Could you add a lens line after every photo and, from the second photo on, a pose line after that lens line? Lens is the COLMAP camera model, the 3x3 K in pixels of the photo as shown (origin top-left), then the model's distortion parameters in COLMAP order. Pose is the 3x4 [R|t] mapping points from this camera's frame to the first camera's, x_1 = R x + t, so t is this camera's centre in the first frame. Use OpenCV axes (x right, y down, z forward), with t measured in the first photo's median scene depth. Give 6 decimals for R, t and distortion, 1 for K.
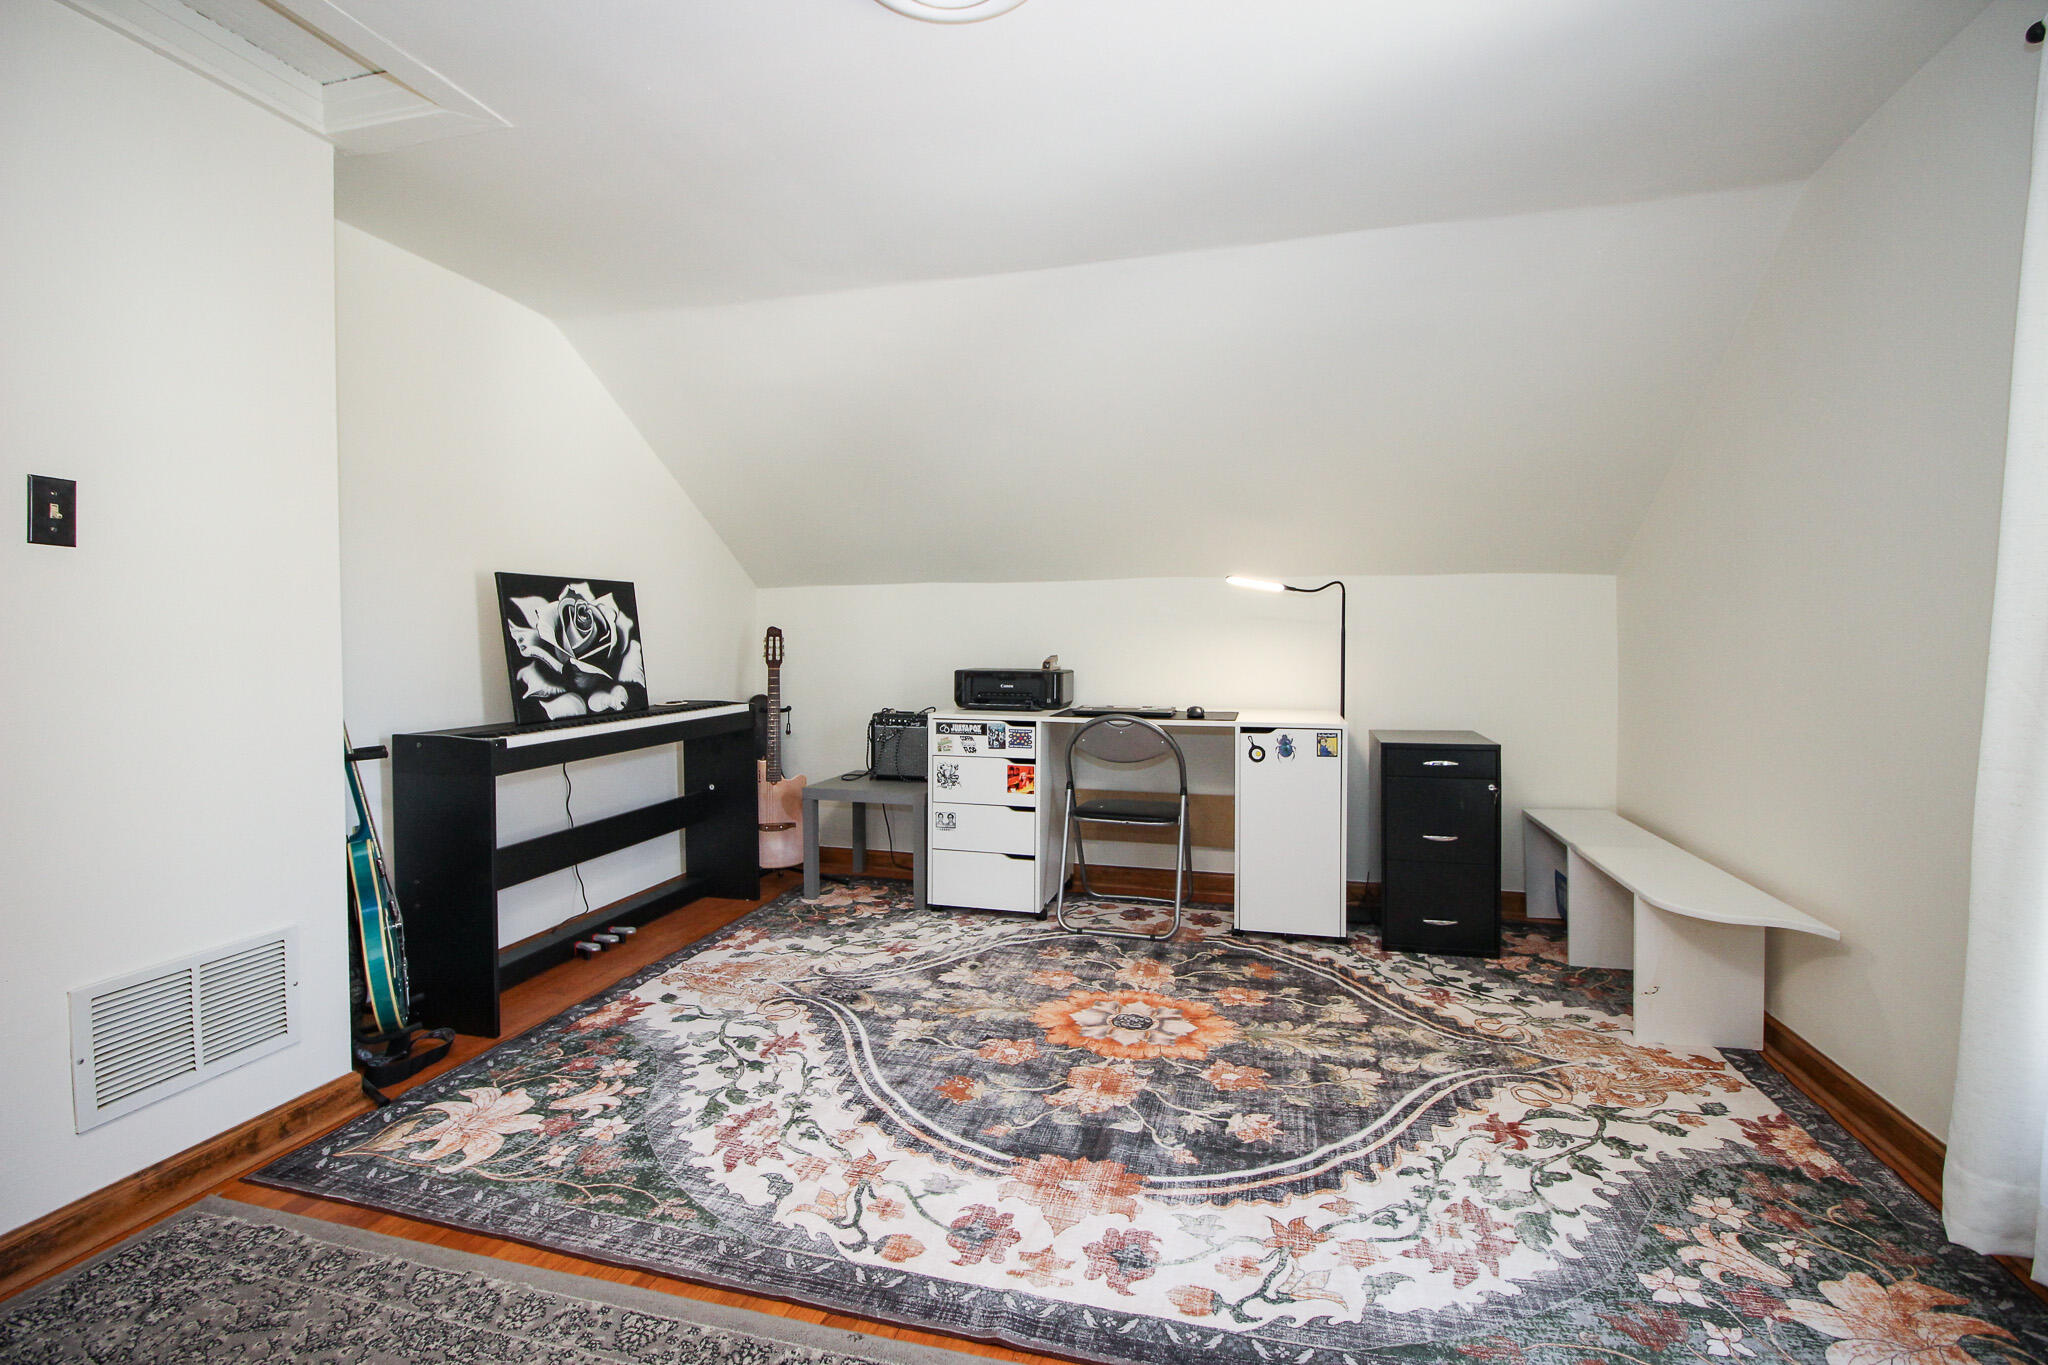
lens RADIAL K [[946.8, 0, 1029.6], [0, 946.8, 657.5], [0, 0, 1]] dist [0.002858, -0.012786]
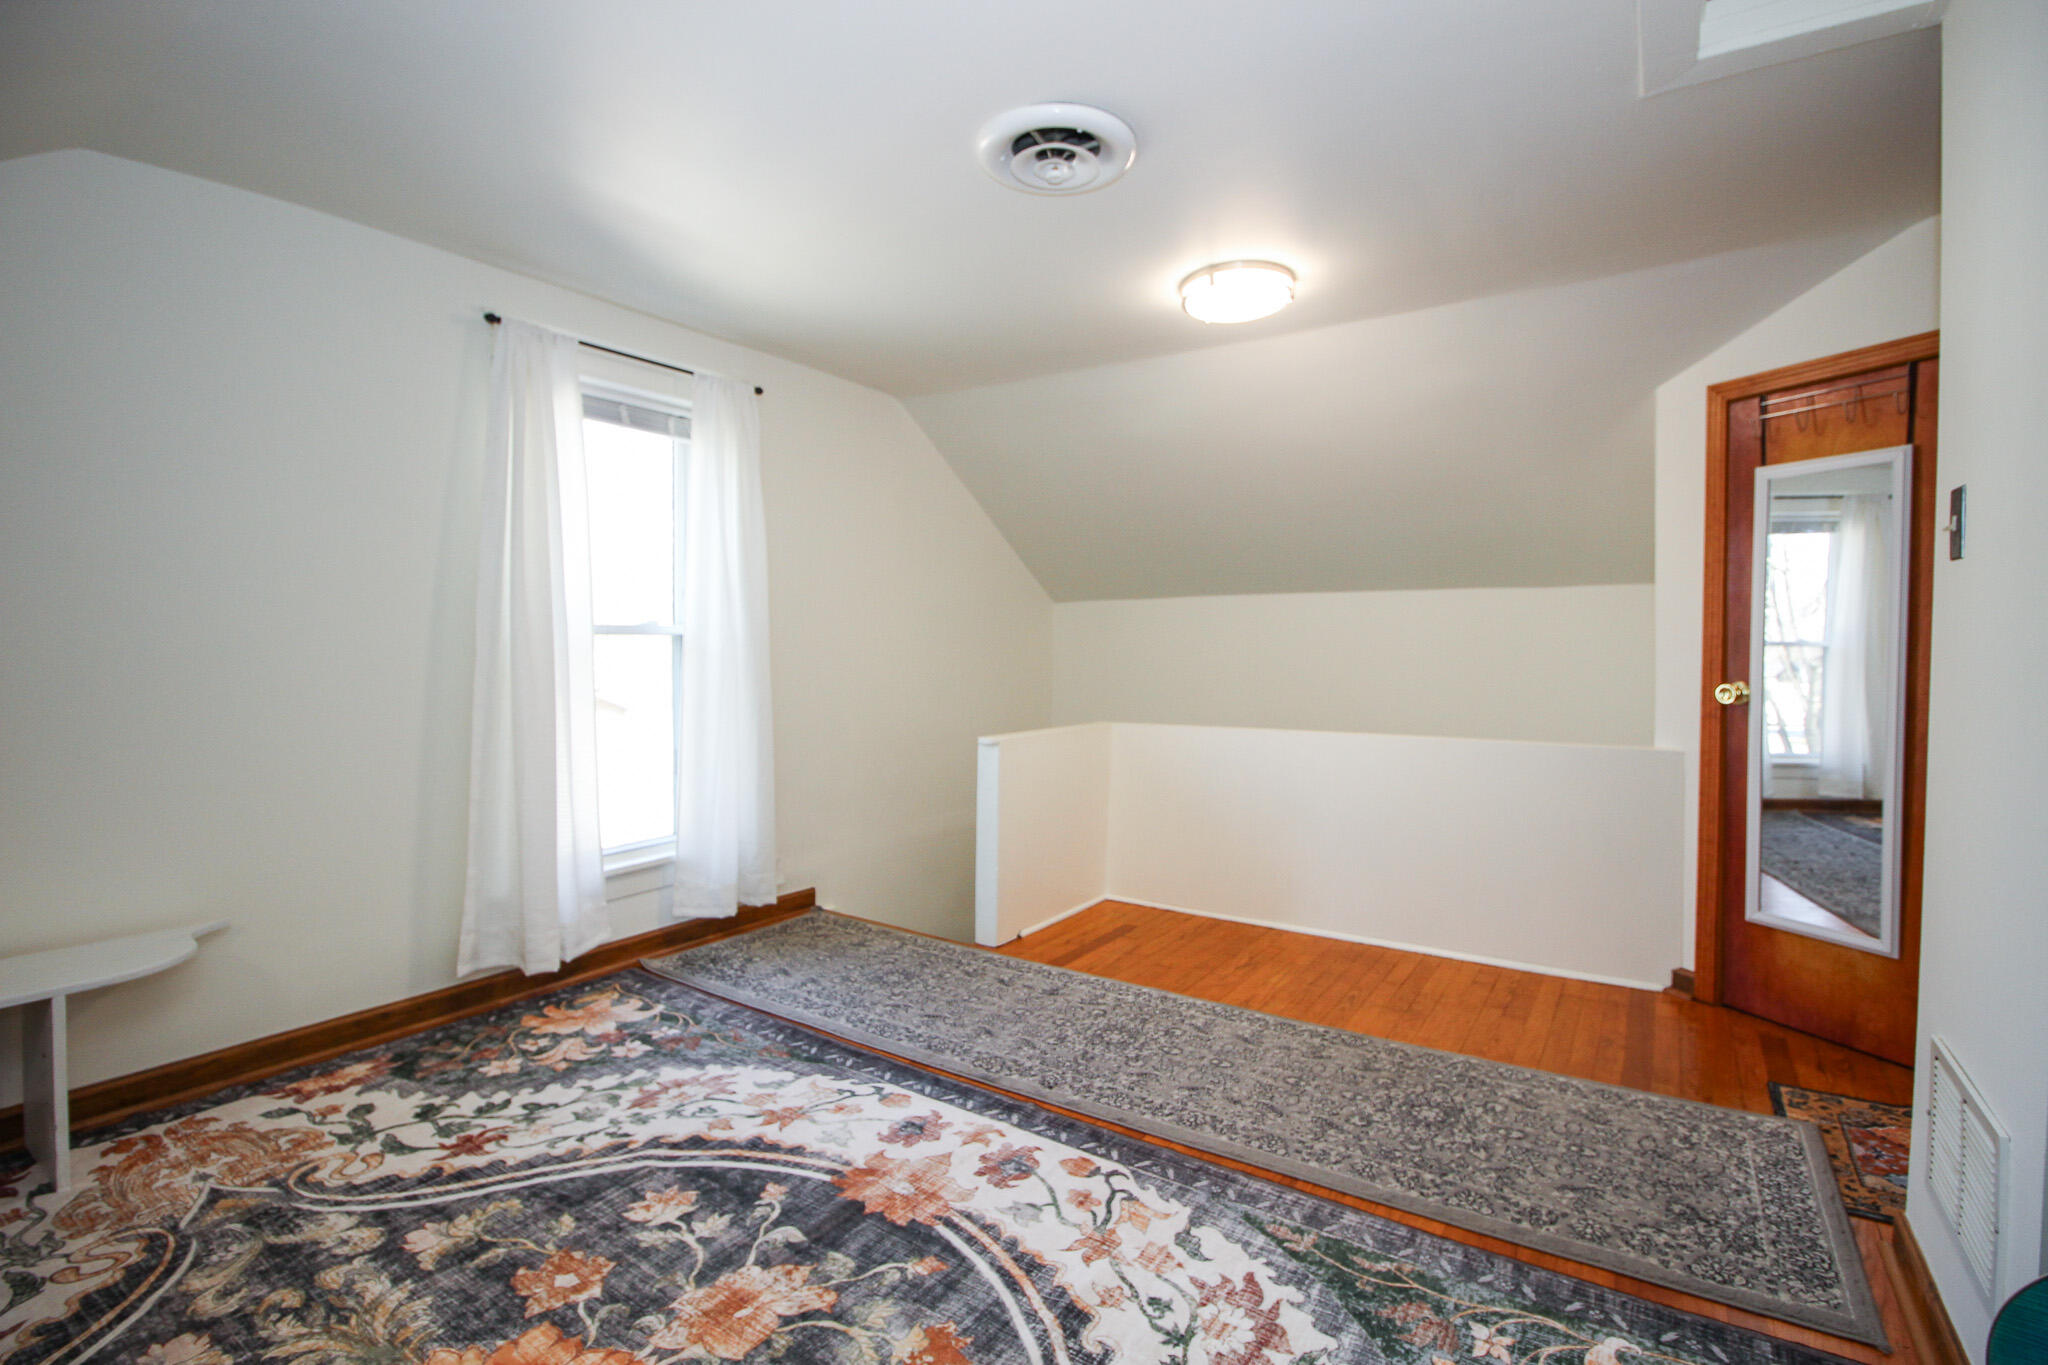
lens RADIAL K [[946.8, 0, 1029.6], [0, 946.8, 657.5], [0, 0, 1]] dist [0.002858, -0.012786]
pose [[-0.943191, -0.005573, 0.332205, -0.409649], [0.003289, 0.999654, 0.026109, -0.039909], [-0.332235, 0.025718, -0.942846, 1.855964]]
